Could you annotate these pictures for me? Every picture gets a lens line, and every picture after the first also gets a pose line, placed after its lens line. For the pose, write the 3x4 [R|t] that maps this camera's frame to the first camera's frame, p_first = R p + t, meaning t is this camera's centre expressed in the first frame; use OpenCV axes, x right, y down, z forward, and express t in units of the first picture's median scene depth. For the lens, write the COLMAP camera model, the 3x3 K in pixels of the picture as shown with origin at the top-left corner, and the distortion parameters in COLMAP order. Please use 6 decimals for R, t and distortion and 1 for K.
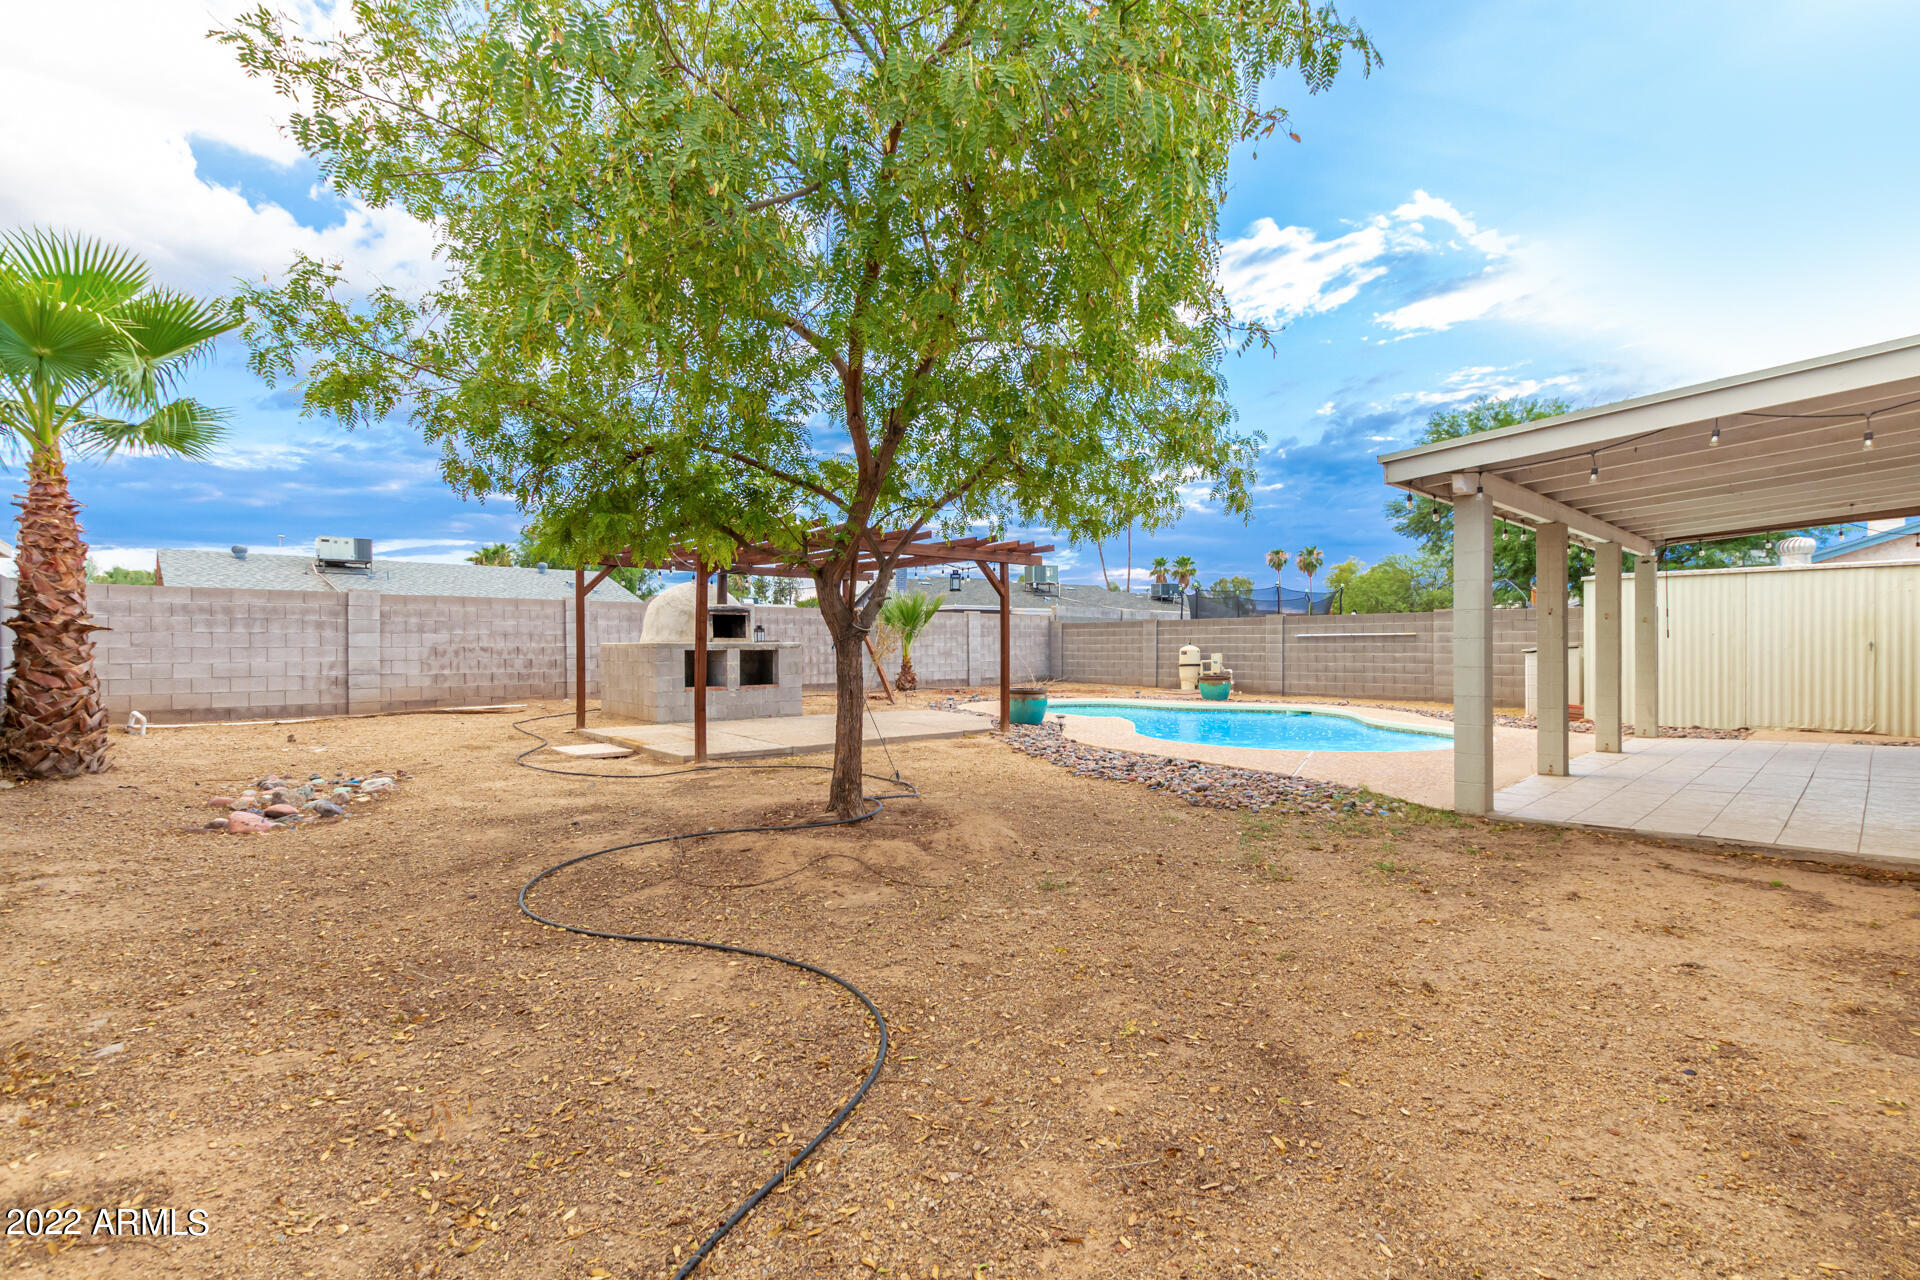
lens RADIAL K [[891.1, 0, 960.0], [0, 891.1, 640.0], [0, 0, 1]] dist [0.004445, 0.001065]
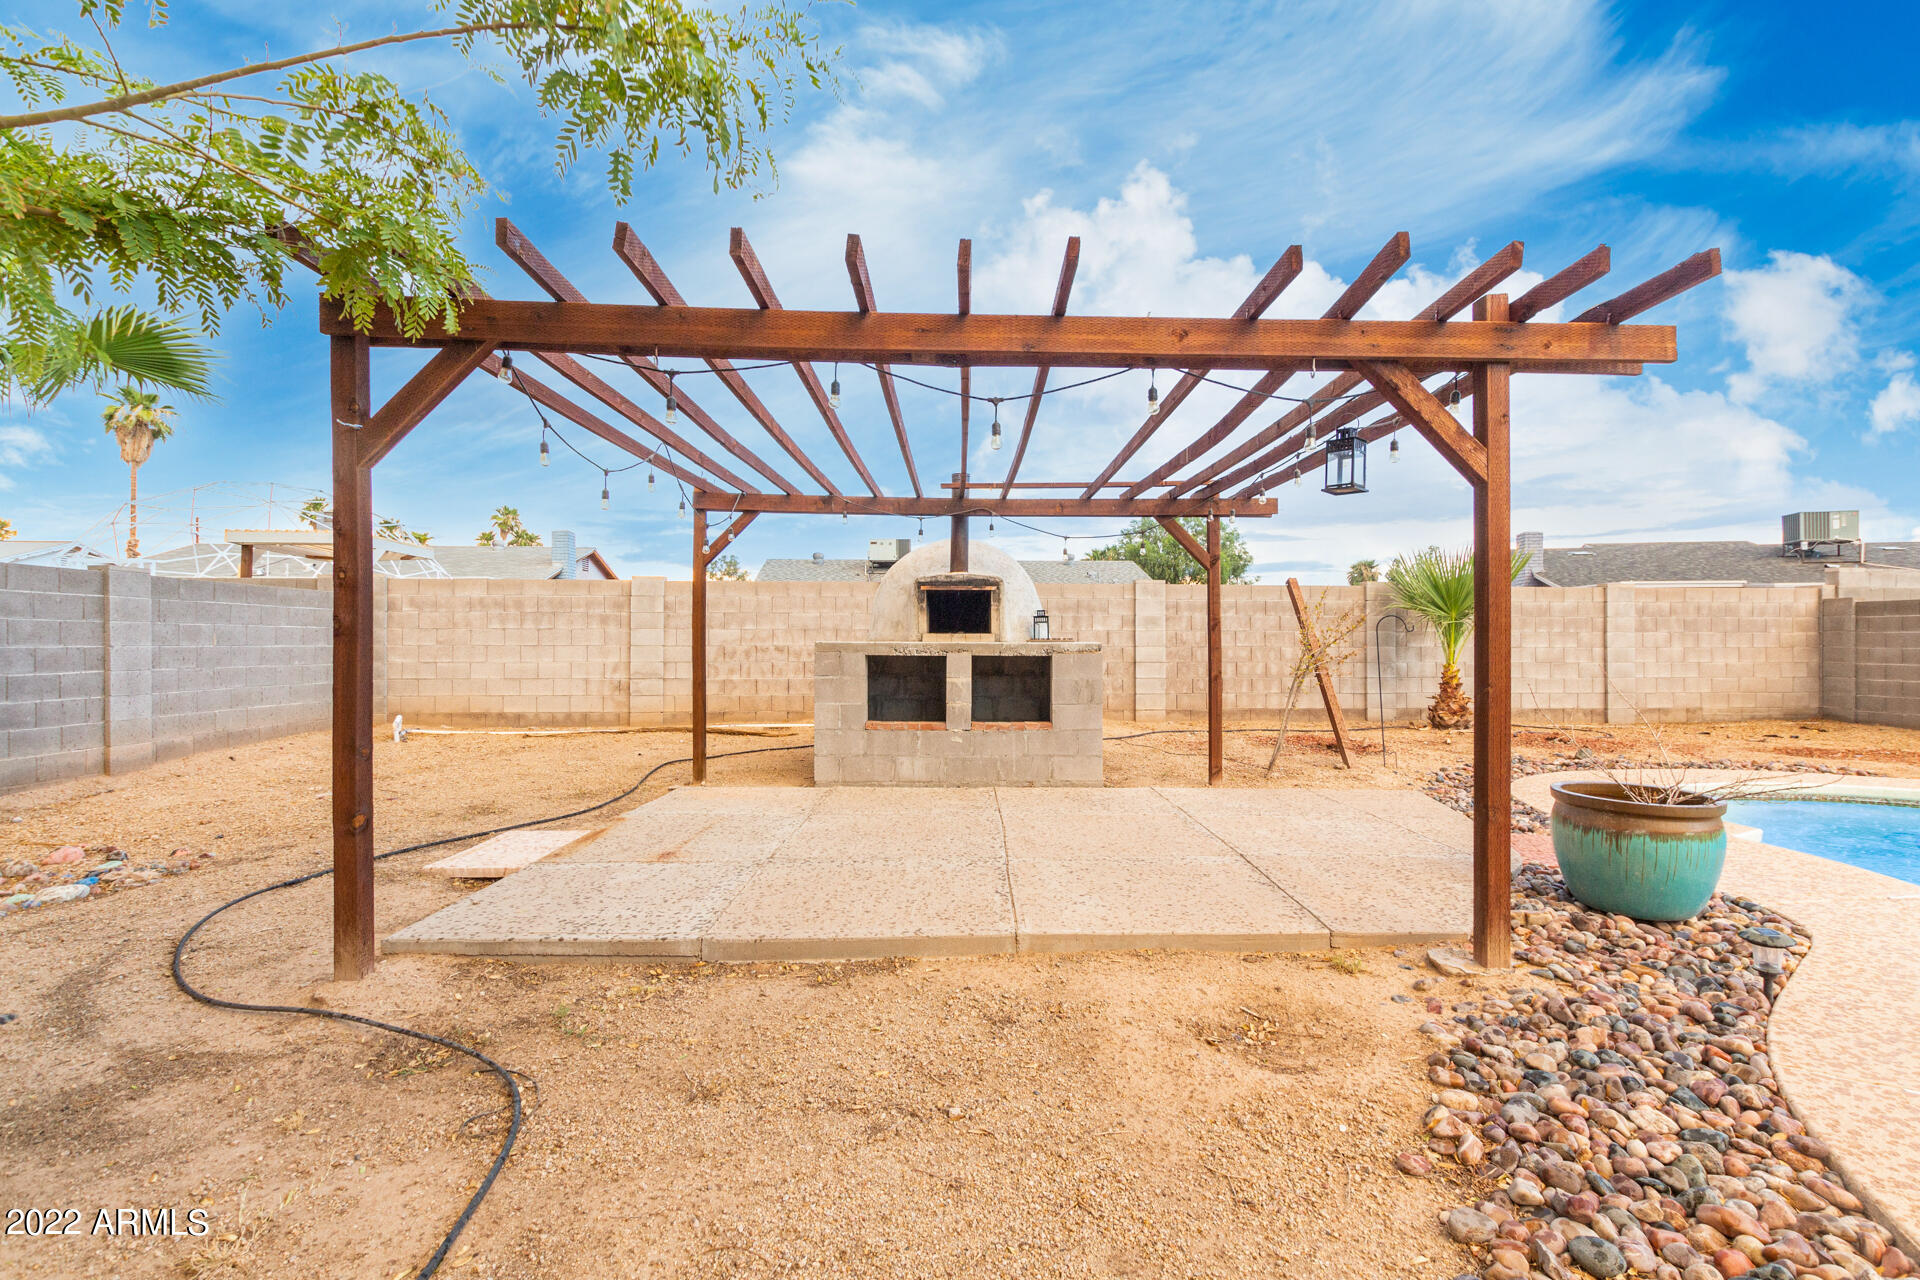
lens RADIAL K [[891.1, 0, 960.0], [0, 891.1, 640.0], [0, 0, 1]] dist [0.004445, 0.001065]
pose [[0.772207, 0.002550, -0.635366, 0.084820], [0.000052, 0.999992, 0.004078, -0.000692], [0.635371, -0.003182, 0.772201, 0.563753]]
